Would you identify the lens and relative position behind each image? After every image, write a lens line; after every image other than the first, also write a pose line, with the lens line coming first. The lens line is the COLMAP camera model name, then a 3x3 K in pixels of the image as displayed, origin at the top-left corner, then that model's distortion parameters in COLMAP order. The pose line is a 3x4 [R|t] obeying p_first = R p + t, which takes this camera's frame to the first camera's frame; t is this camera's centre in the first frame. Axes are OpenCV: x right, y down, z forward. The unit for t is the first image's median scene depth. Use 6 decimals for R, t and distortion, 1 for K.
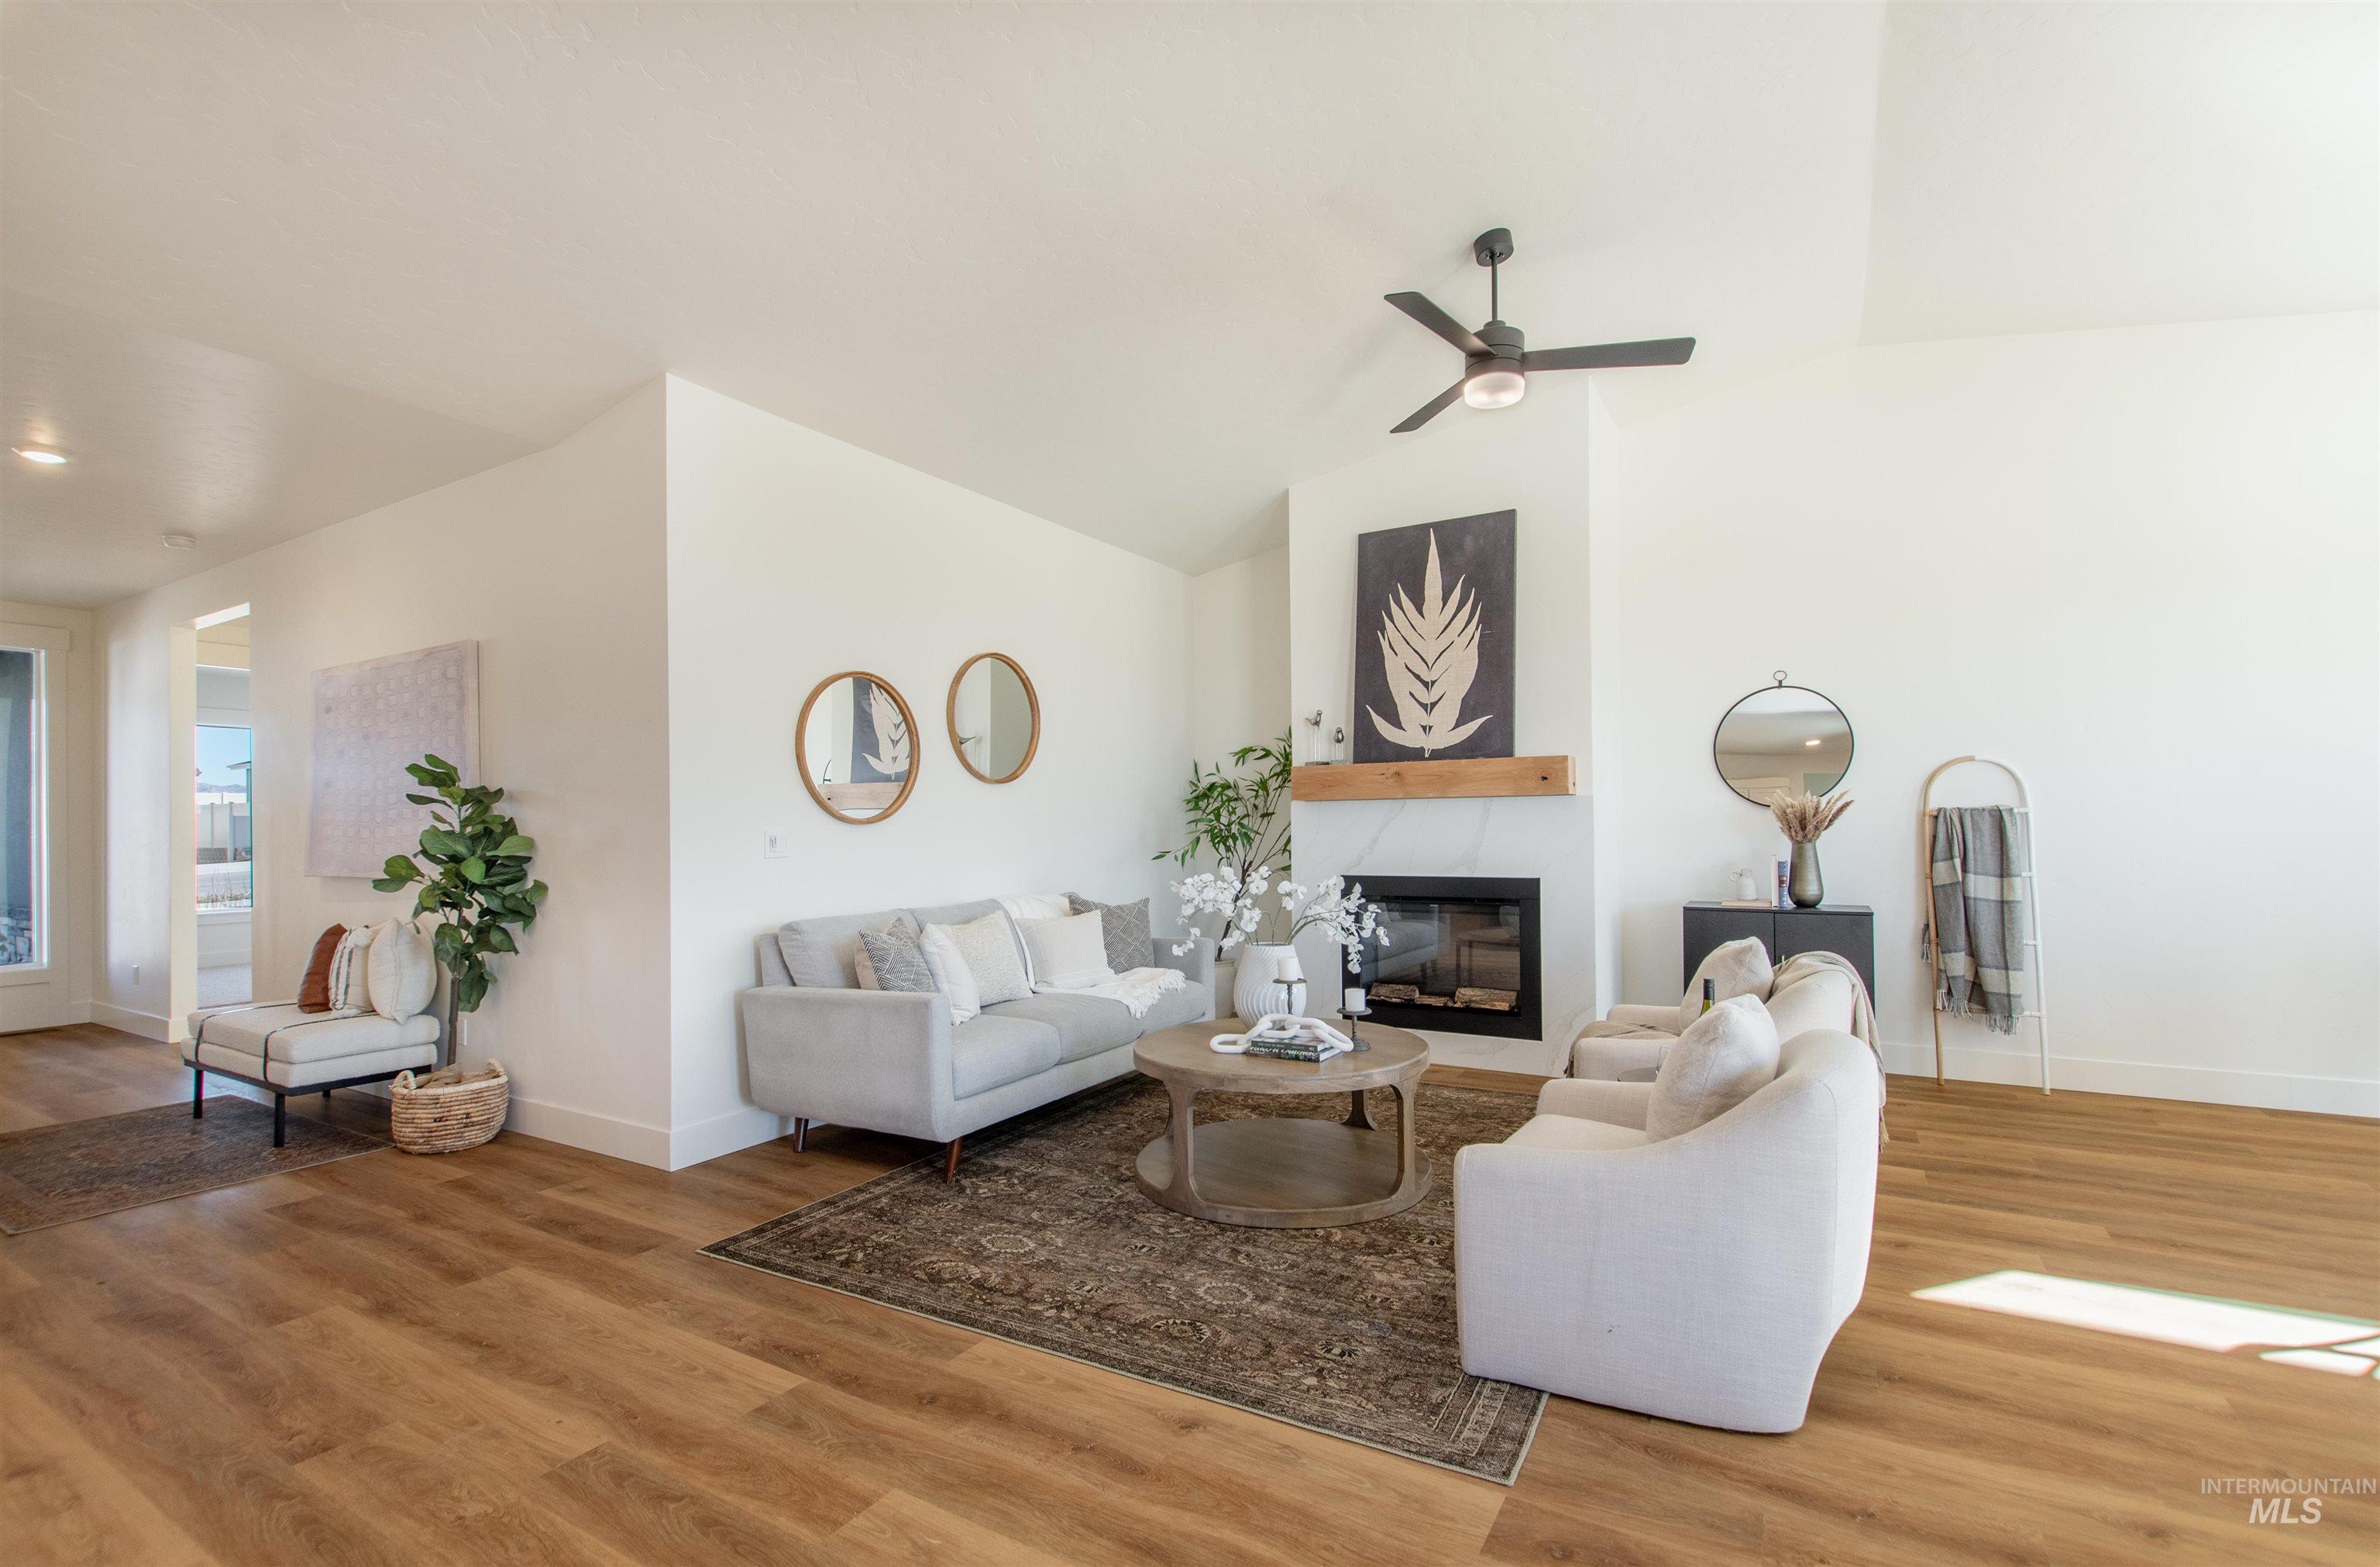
lens RADIAL K [[1064.9, 0, 1182.0], [0, 1064.9, 801.2], [0, 0, 1]] dist [0.001229, 0.000267]
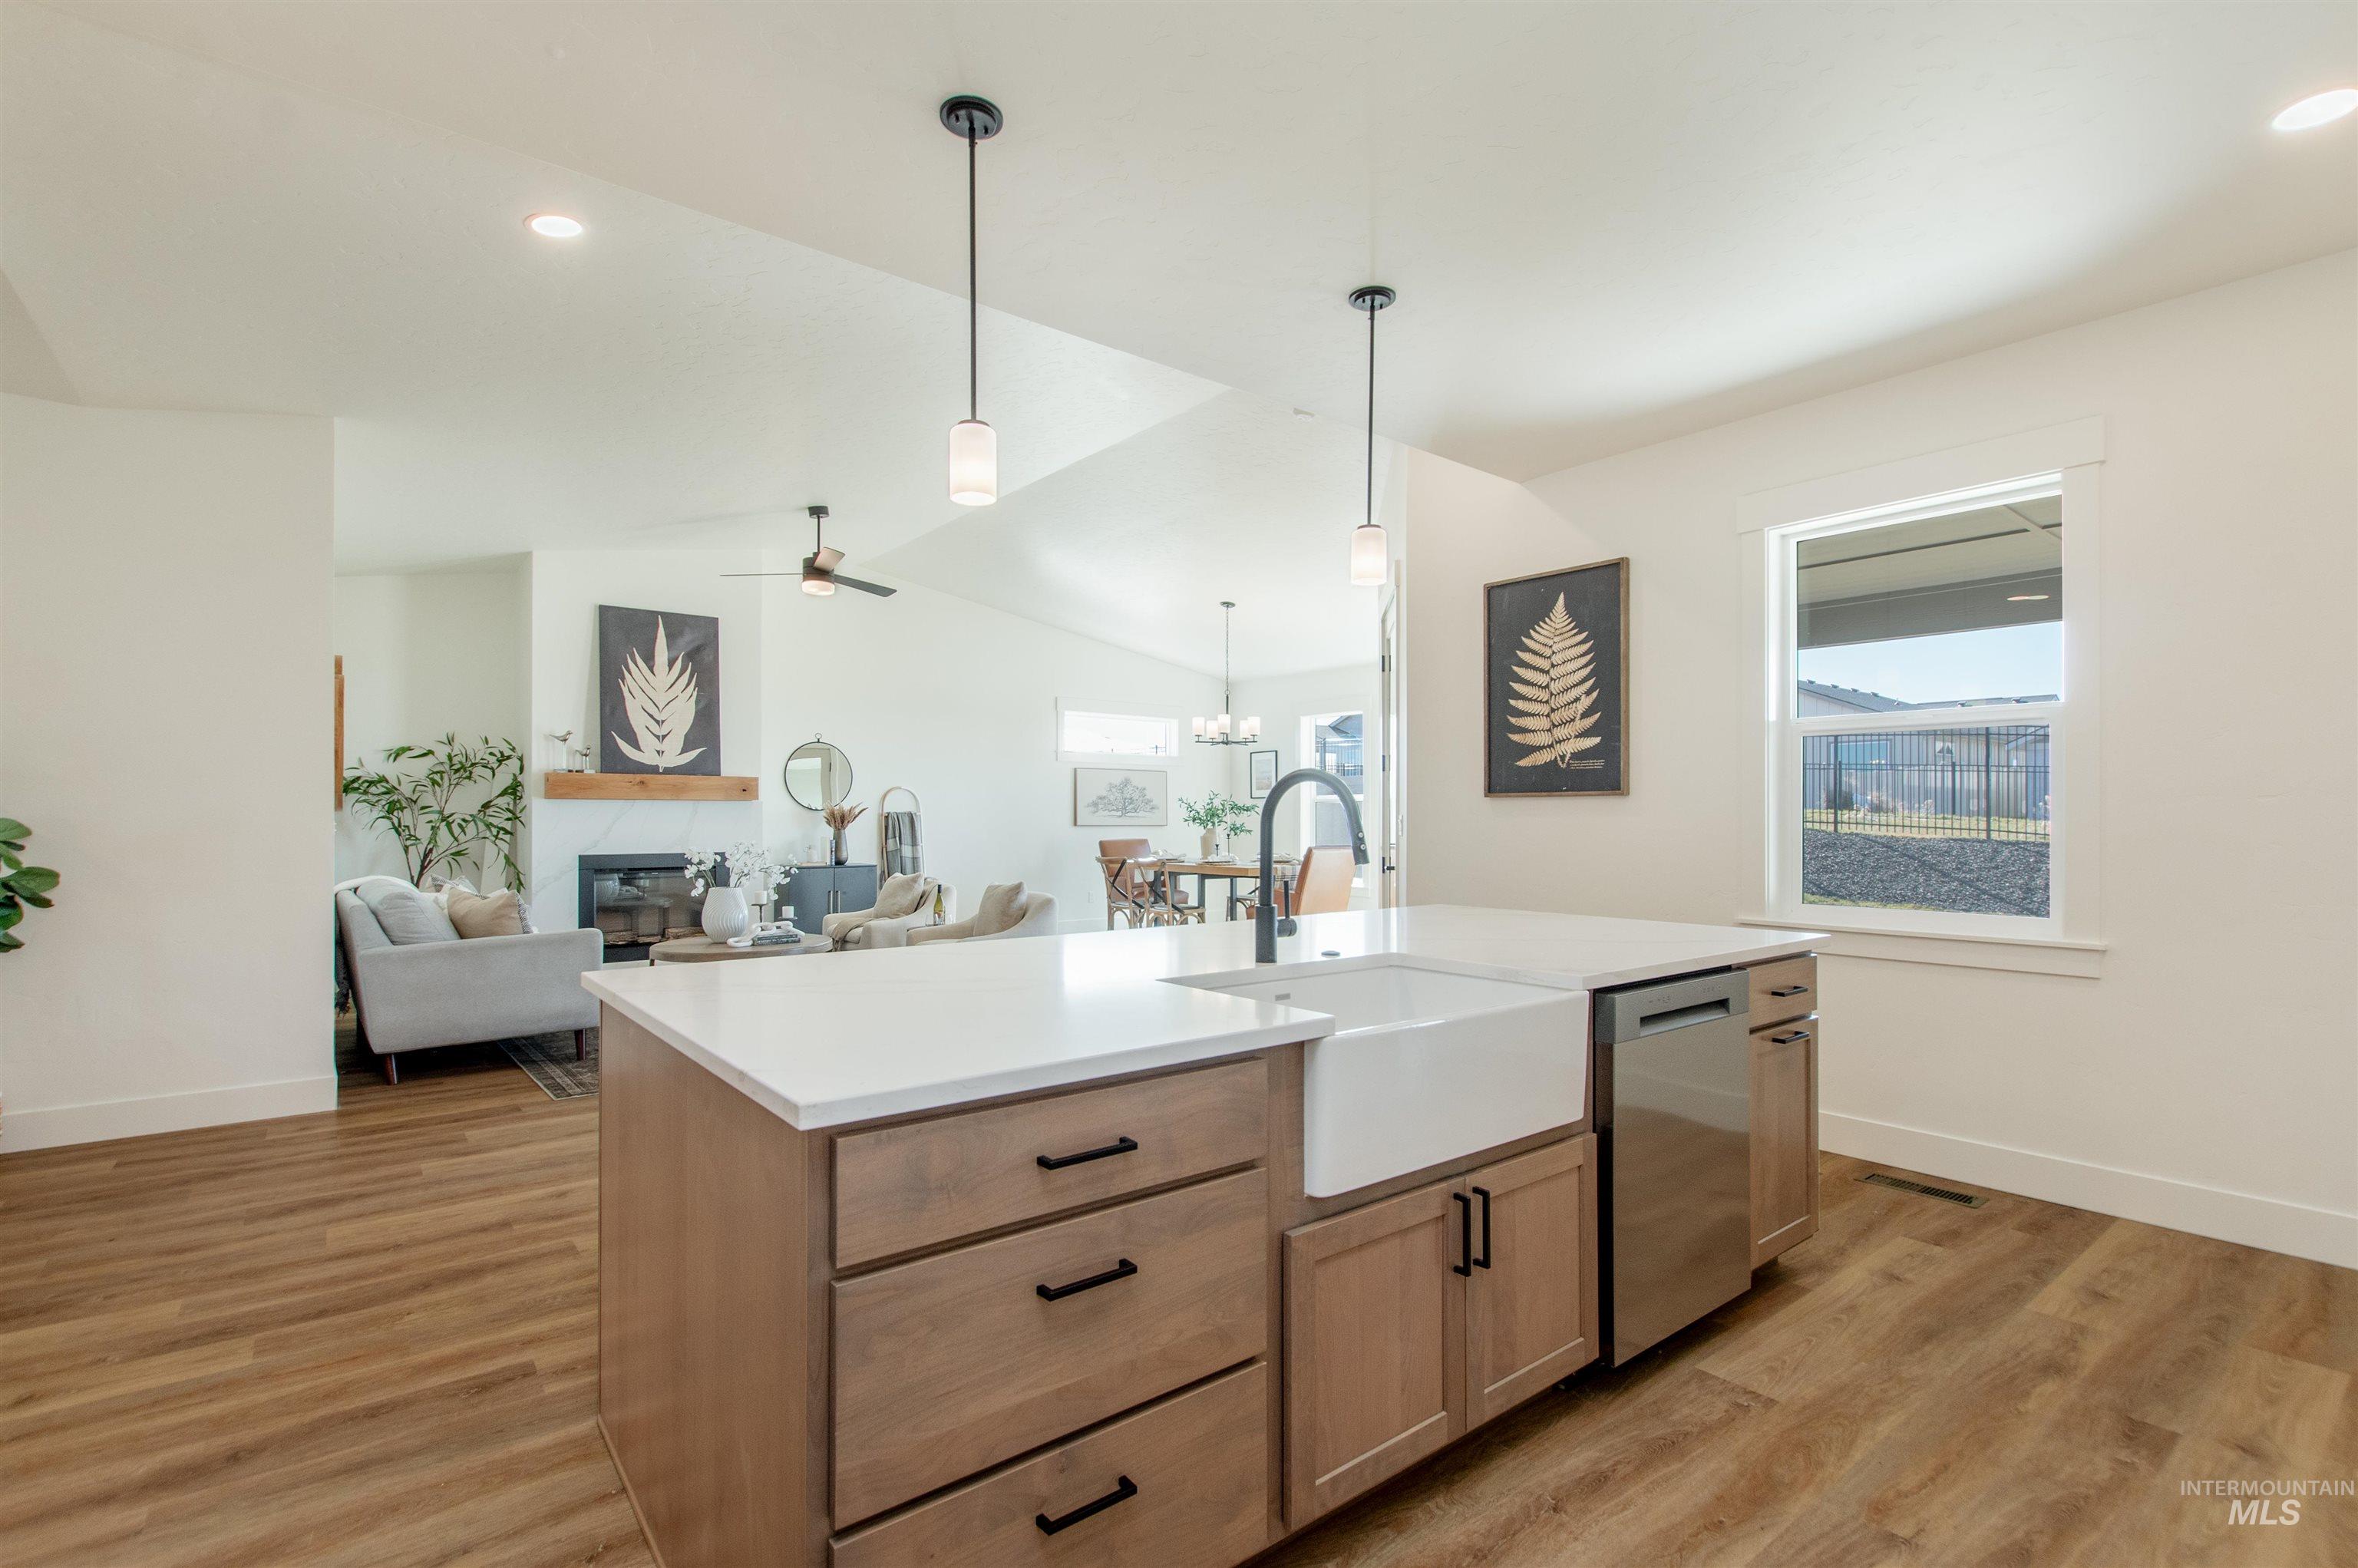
lens RADIAL K [[1054.9, 0, 1175.3], [0, 1054.9, 802.6], [0, 0, 1]] dist [0.001229, 0.000267]
pose [[0.354225, 0.024341, 0.934843, -0.887263], [-0.025562, 0.999540, -0.016340, 0.006675], [-0.934811, -0.018109, 0.354684, -0.184415]]
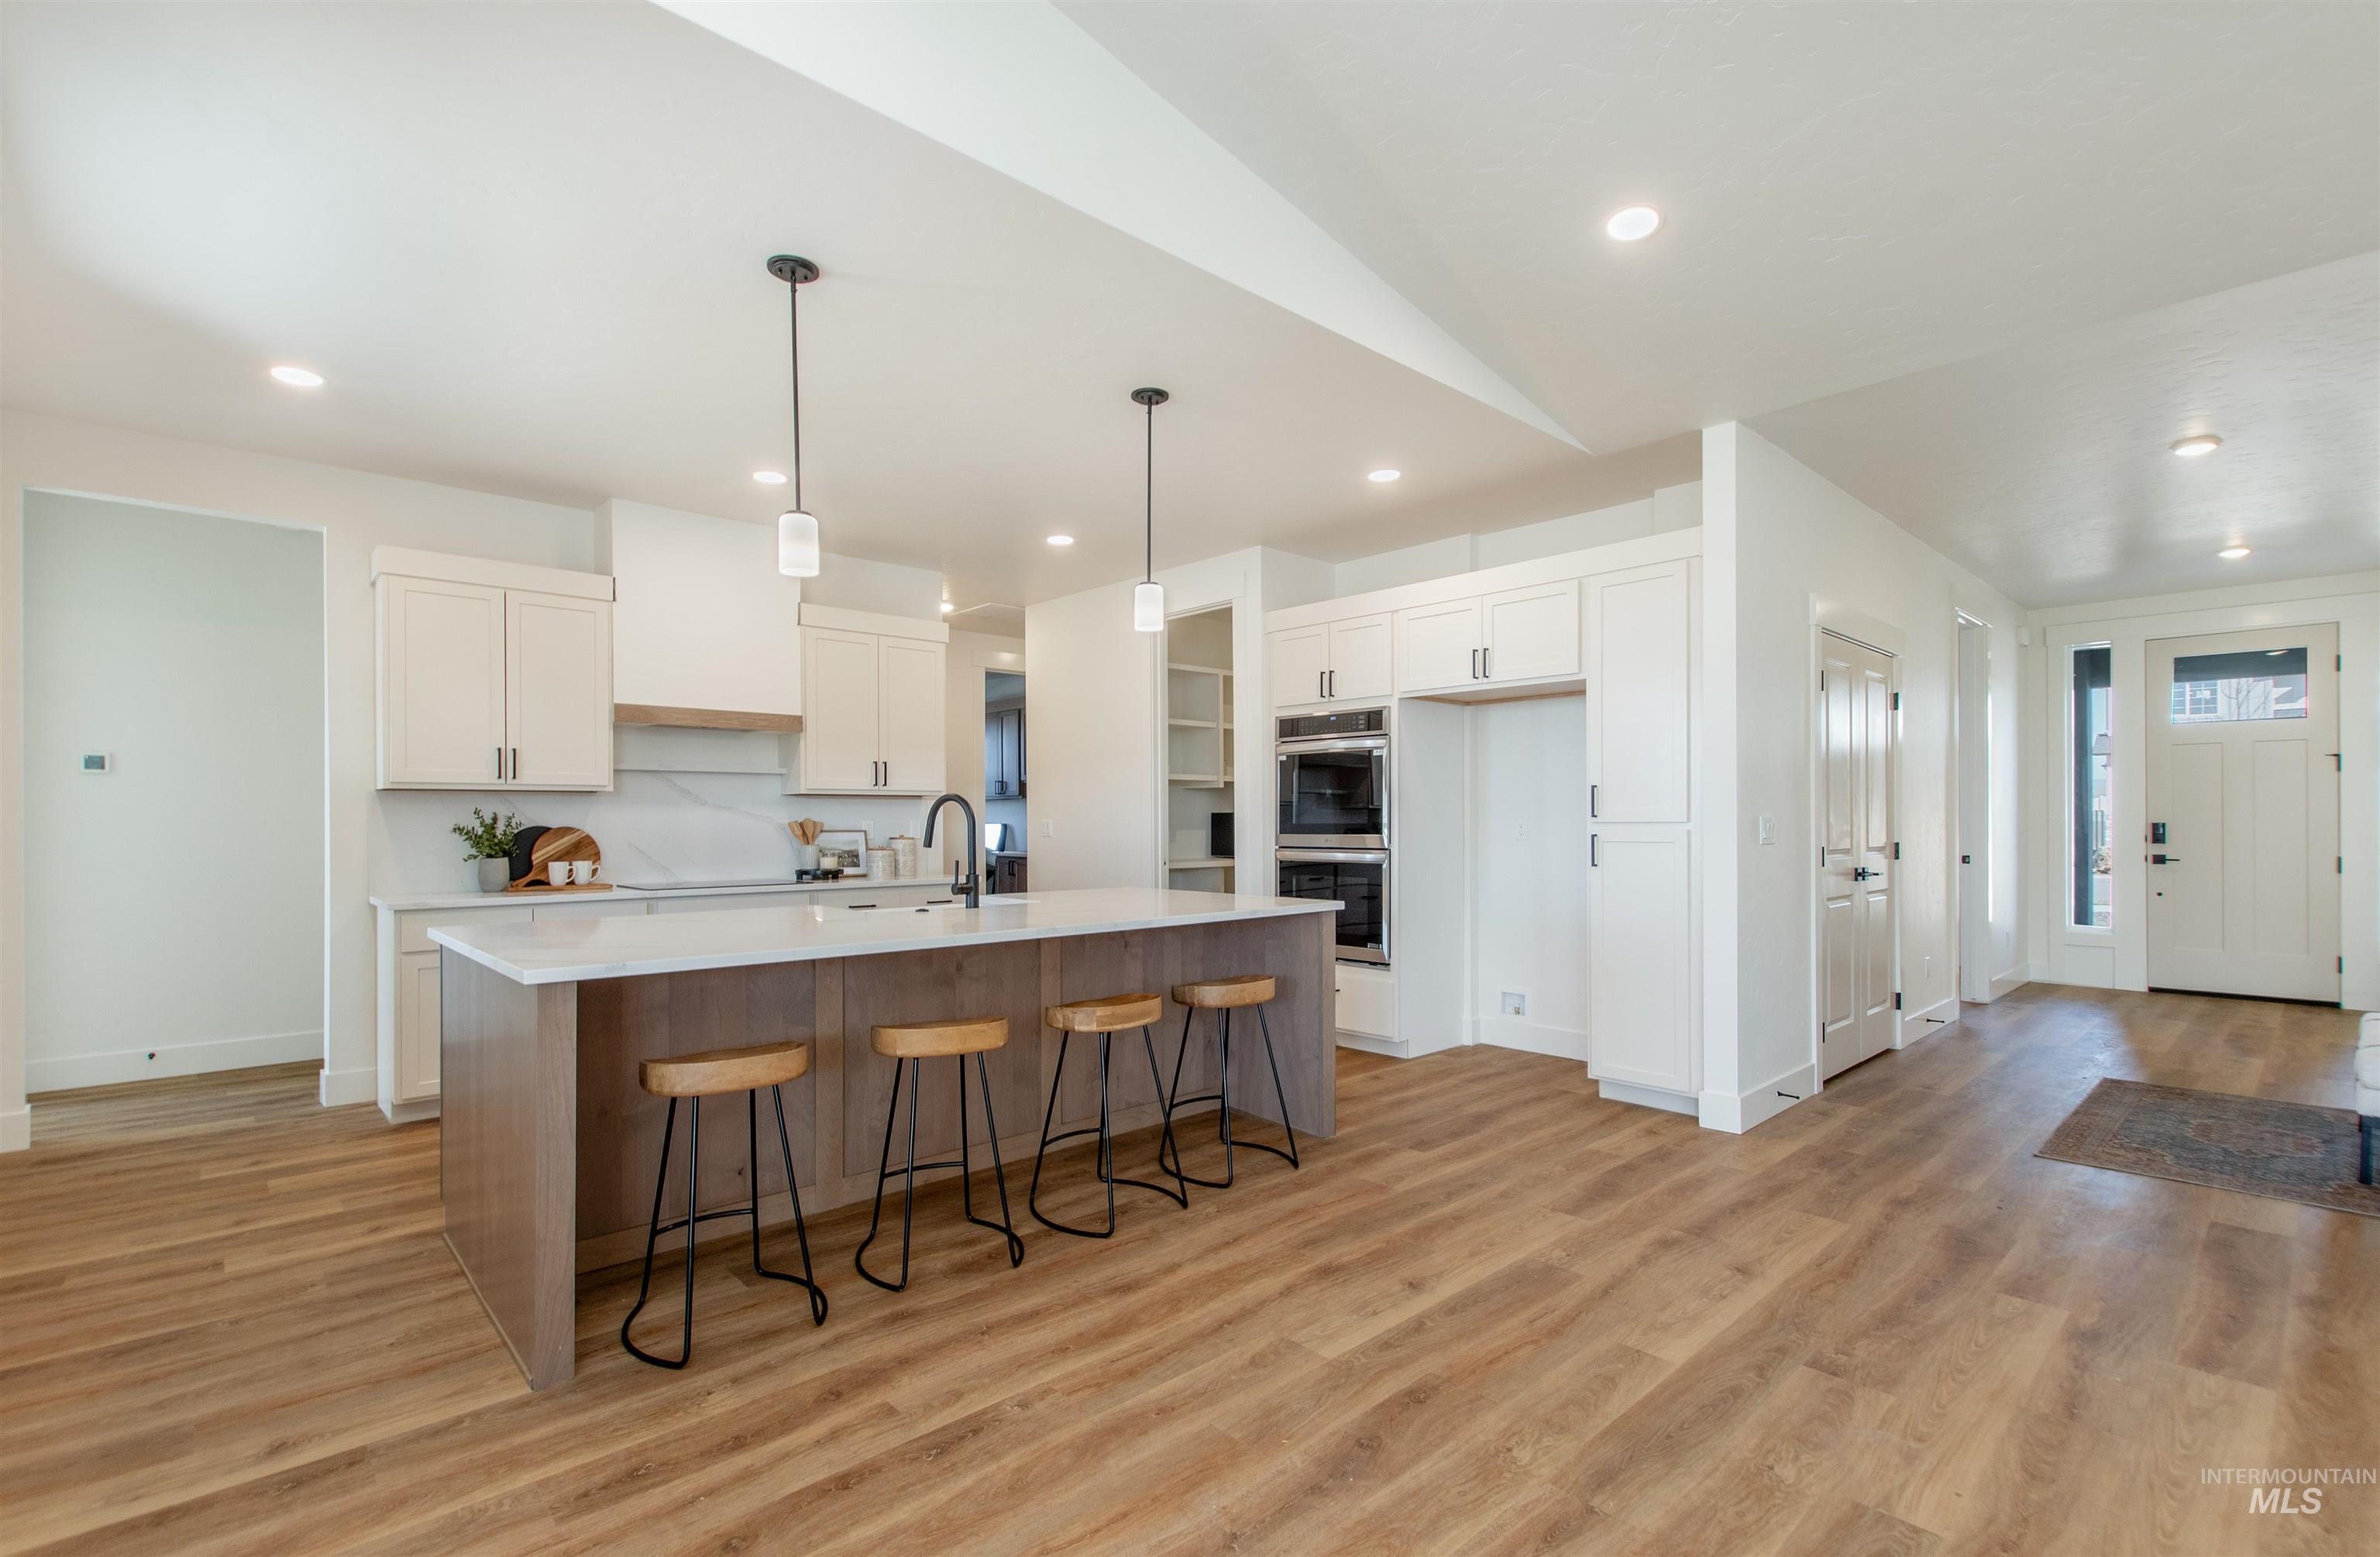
lens RADIAL K [[1089.1, 0, 1182.5], [0, 1089.1, 799.3], [0, 0, 1]] dist [0.000166, -0.000055]
pose [[-0.286319, -0.003912, -0.958126, 0.188370], [0.029271, 0.999489, -0.012827, 0.003783], [0.957687, -0.031718, -0.286058, 0.279234]]
